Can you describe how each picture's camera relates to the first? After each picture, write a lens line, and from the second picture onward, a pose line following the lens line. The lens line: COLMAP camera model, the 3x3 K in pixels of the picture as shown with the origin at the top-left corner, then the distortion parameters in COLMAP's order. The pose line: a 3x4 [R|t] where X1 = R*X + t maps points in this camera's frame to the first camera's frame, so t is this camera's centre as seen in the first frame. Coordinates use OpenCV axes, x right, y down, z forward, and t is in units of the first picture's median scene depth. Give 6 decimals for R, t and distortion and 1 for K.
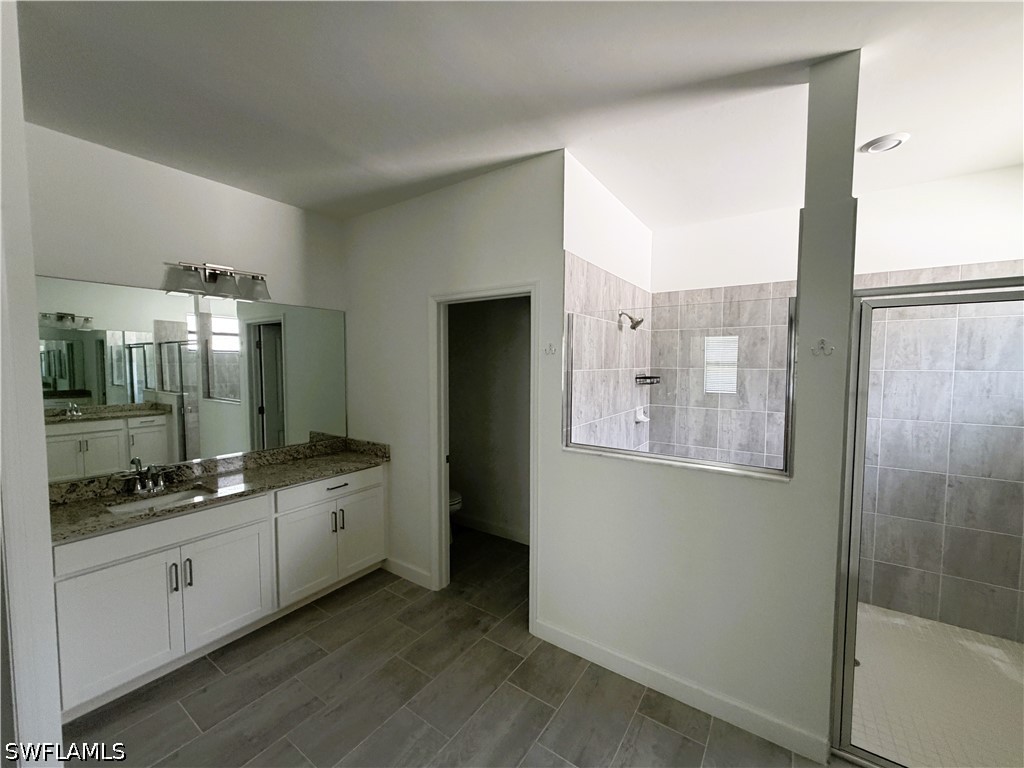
lens RADIAL K [[406.3, 0, 514.1], [0, 406.3, 385.1], [0, 0, 1]] dist [-0.000759, -0.000149]
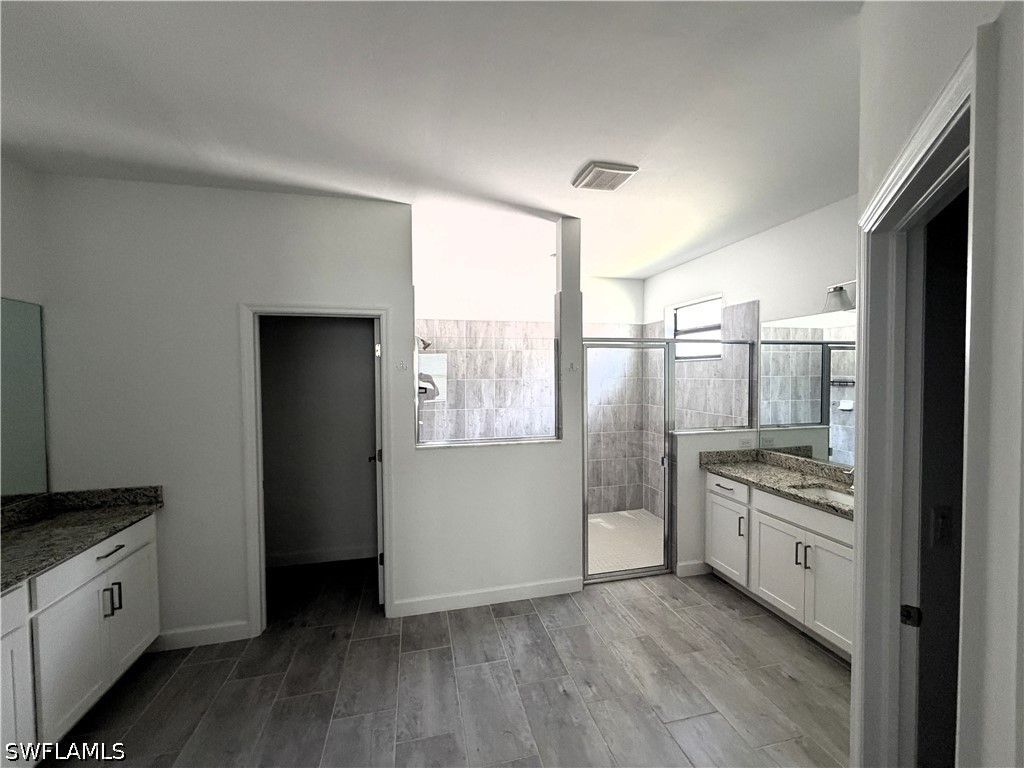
lens RADIAL K [[406.3, 0, 514.1], [0, 406.3, 385.1], [0, 0, 1]] dist [-0.000759, -0.000149]
pose [[0.661765, -0.027534, 0.749205, -0.518519], [0.049768, 0.998734, -0.007255, -0.005951], [-0.748057, 0.042087, 0.662298, -0.027102]]
